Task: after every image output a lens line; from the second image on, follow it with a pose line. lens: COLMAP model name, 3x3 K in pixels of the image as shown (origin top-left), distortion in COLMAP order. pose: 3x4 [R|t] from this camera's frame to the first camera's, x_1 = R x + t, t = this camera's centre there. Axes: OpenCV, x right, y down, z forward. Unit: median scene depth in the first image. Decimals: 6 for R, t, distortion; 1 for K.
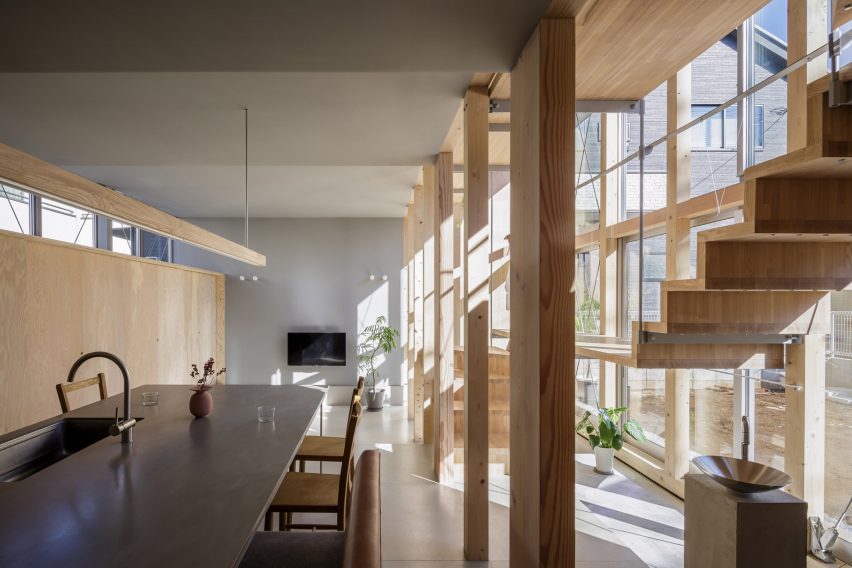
lens RADIAL K [[421.3, 0, 383.6], [0, 421.3, 306.8], [0, 0, 1]] dist [-0.000482, -0.002831]
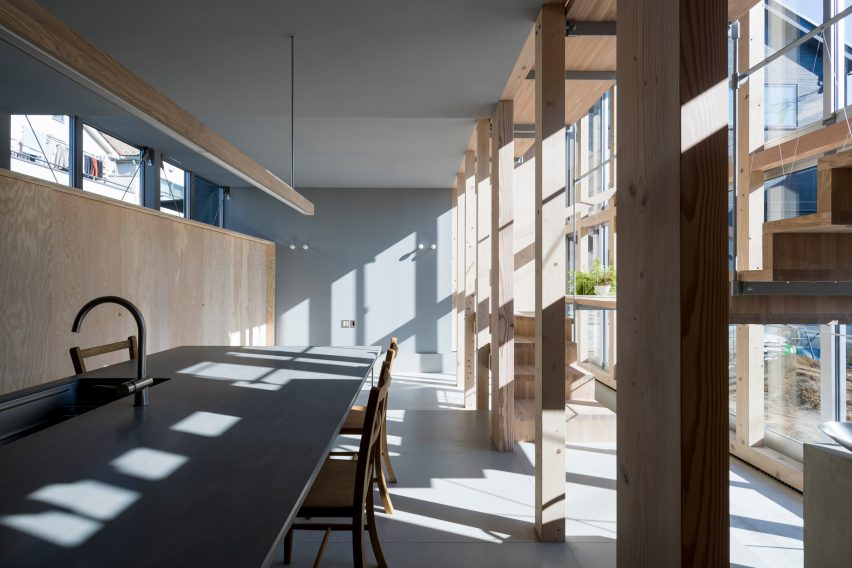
lens RADIAL K [[387.1, 0, 429.4], [0, 387.1, 280.9], [0, 0, 1]] dist [0.010377, 0.000965]
pose [[0.999959, 0.002463, 0.008754, -0.042343], [-0.002382, 0.999954, -0.009247, 0.067261], [-0.008776, 0.009226, 0.999919, 0.185132]]
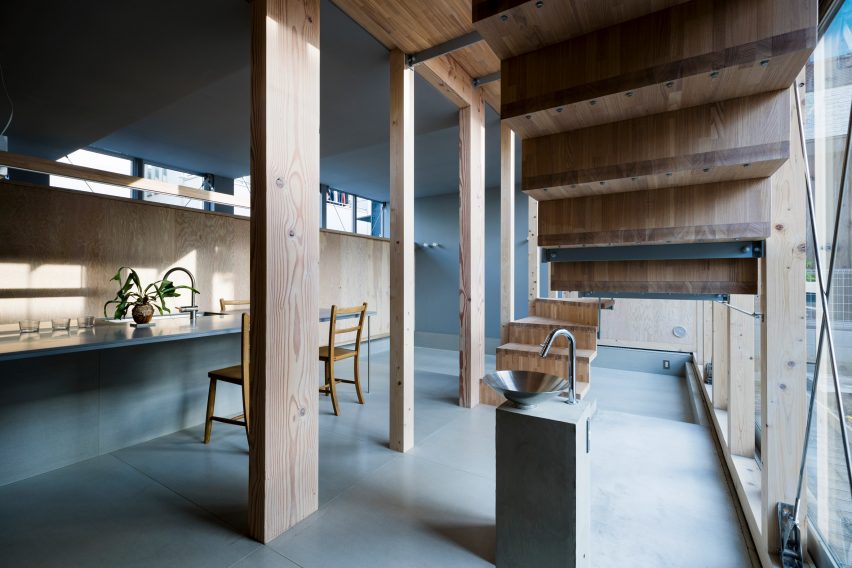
lens RADIAL K [[387.1, 0, 430.1], [0, 387.1, 280.4], [0, 0, 1]] dist [0.010377, 0.000965]
pose [[0.845758, -0.001043, -0.533566, 0.875446], [-0.002829, 0.999975, -0.006439, 0.136014], [0.533560, 0.006956, 0.845734, 0.134625]]
